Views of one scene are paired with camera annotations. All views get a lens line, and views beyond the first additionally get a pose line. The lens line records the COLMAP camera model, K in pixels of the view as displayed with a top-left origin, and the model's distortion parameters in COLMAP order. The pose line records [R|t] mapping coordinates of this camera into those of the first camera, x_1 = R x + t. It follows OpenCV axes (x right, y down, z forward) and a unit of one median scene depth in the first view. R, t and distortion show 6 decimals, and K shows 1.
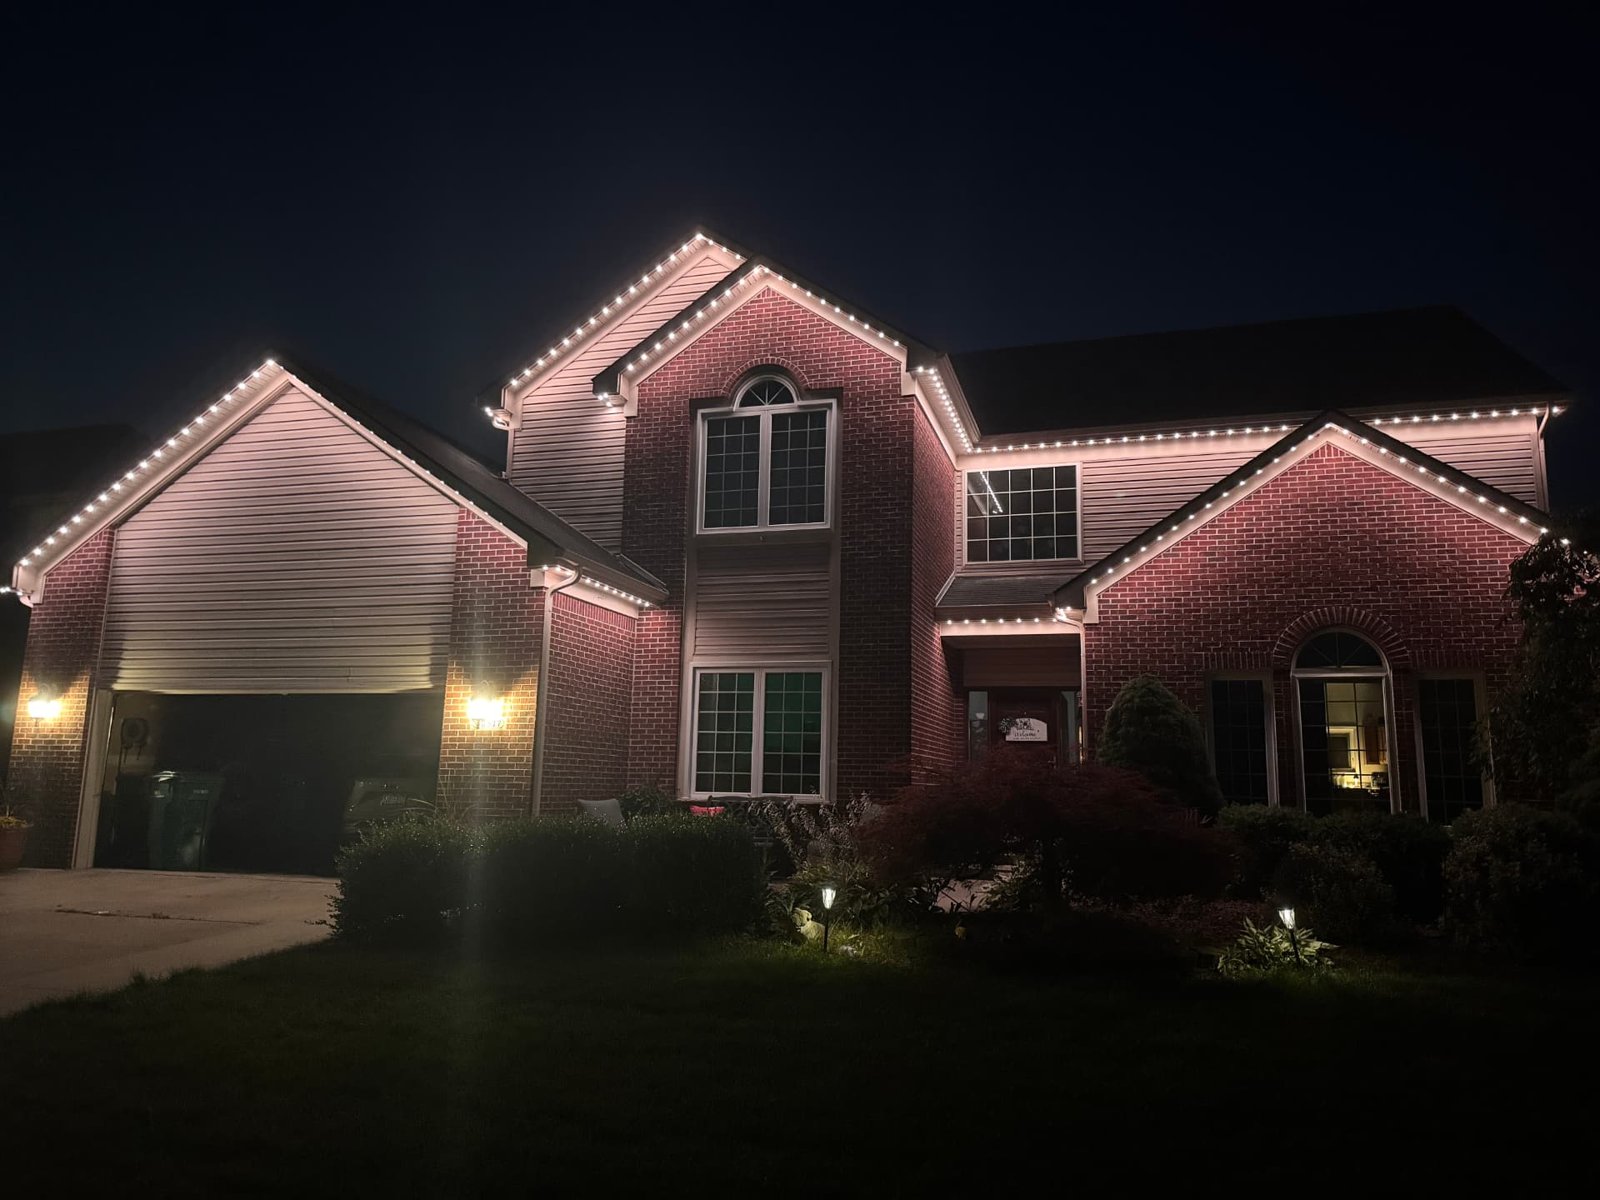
lens RADIAL K [[1033.5, 0, 800.0], [0, 1033.5, 600.0], [0, 0, 1]] dist [0.006812, 0.001326]
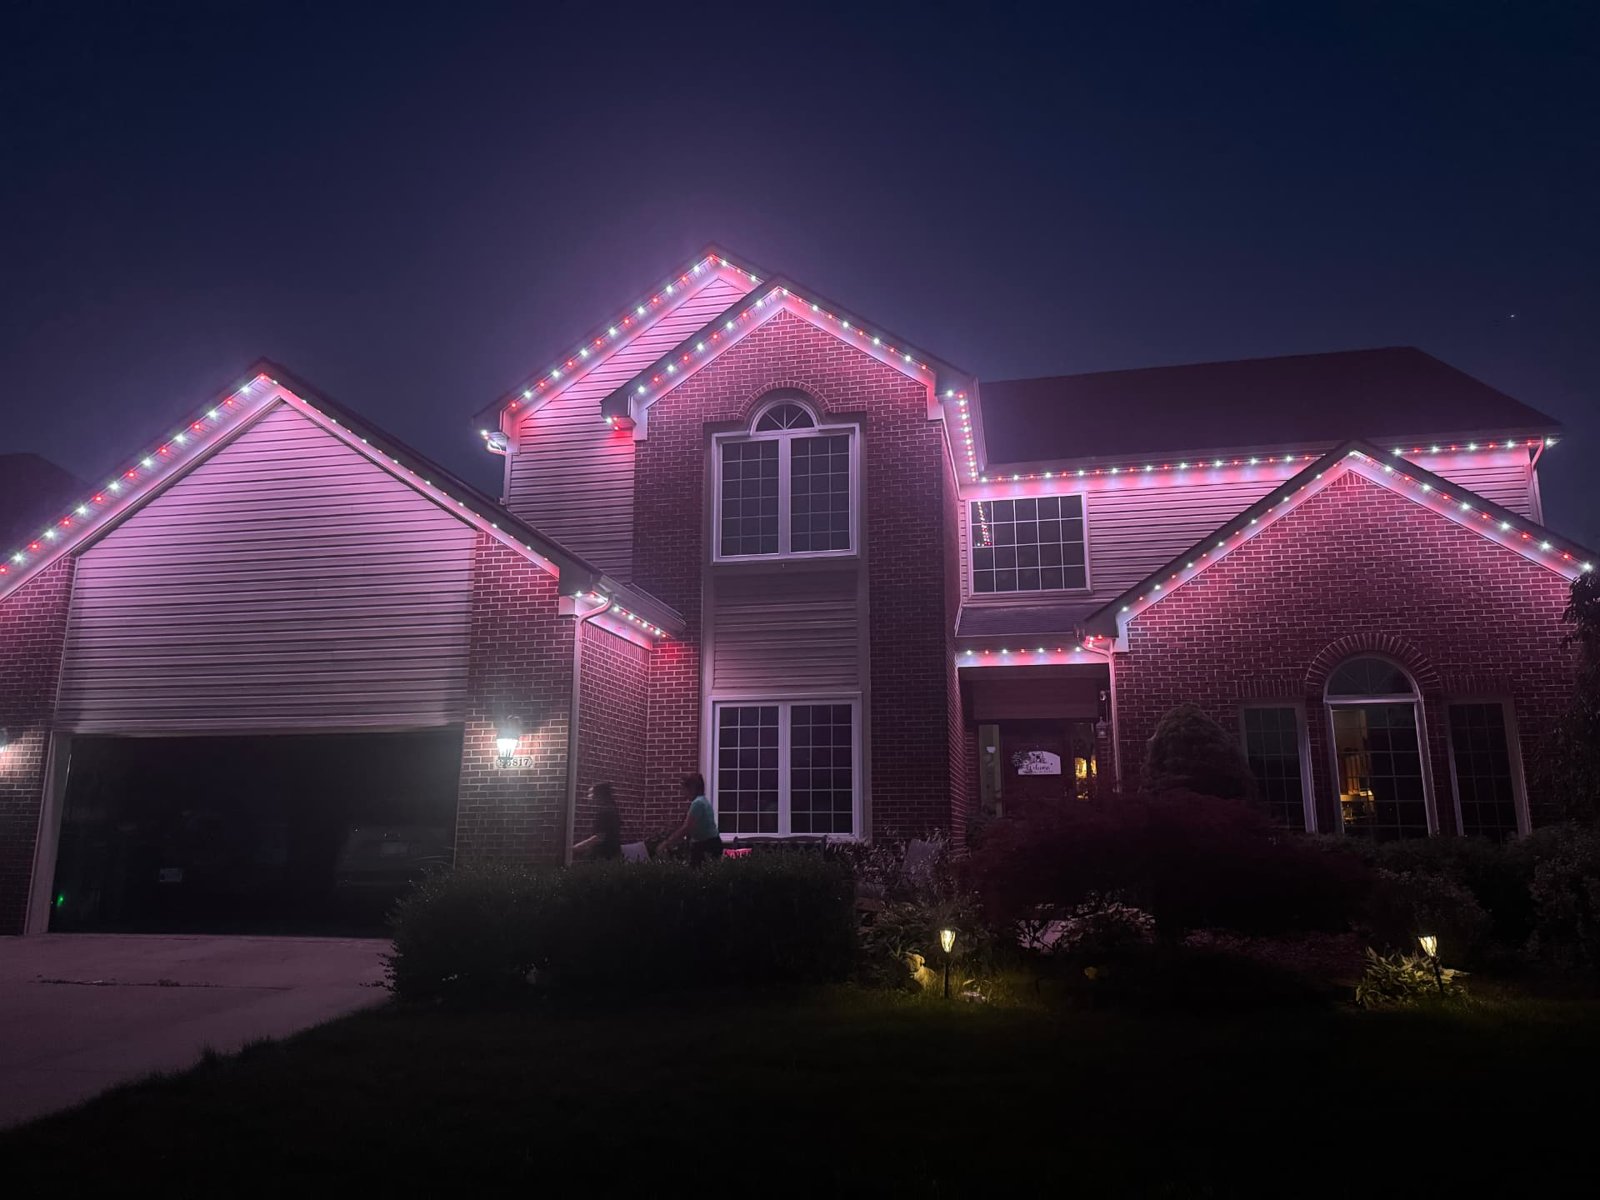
lens RADIAL K [[1039.6, 0, 800.0], [0, 1039.6, 600.0], [0, 0, 1]] dist [0.003992, -0.002978]
pose [[0.996628, -0.003064, 0.081994, -0.105094], [0.006351, 0.999185, -0.039869, 0.010774], [-0.081805, 0.040255, 0.995835, 0.037407]]
